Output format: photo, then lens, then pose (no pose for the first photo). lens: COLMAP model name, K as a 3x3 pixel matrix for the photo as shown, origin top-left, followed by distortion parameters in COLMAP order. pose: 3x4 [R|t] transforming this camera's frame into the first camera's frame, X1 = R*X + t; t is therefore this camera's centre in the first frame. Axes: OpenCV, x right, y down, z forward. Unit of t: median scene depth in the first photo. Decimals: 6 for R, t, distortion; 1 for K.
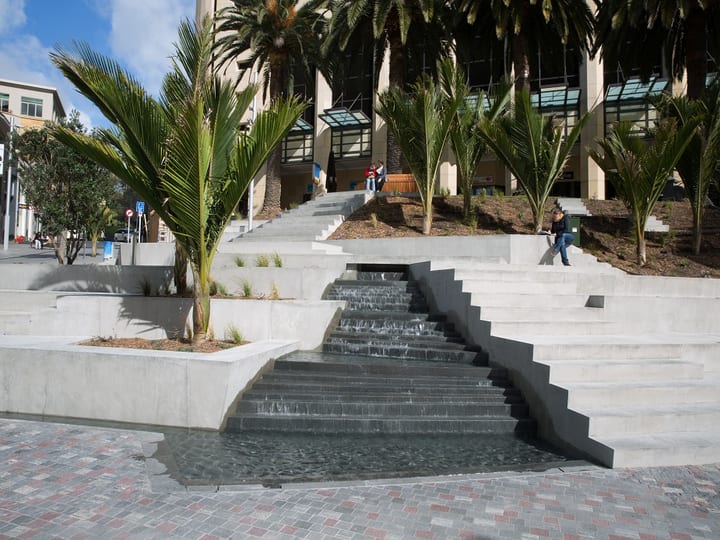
lens RADIAL K [[514.5, 0, 360.0], [0, 514.5, 270.0], [0, 0, 1]] dist [-0.104286, 0.102607]
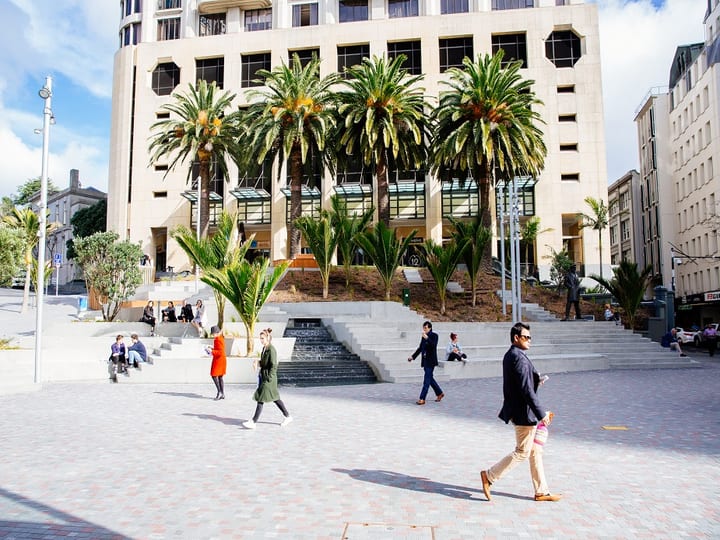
lens RADIAL K [[514.5, 0, 360.0], [0, 514.5, 270.0], [0, 0, 1]] dist [-0.104286, 0.102607]
pose [[0.971725, -0.003906, 0.236084, -0.120880], [0.020500, 0.997483, -0.067877, -0.032144], [-0.235225, 0.070798, 0.969359, -0.519062]]
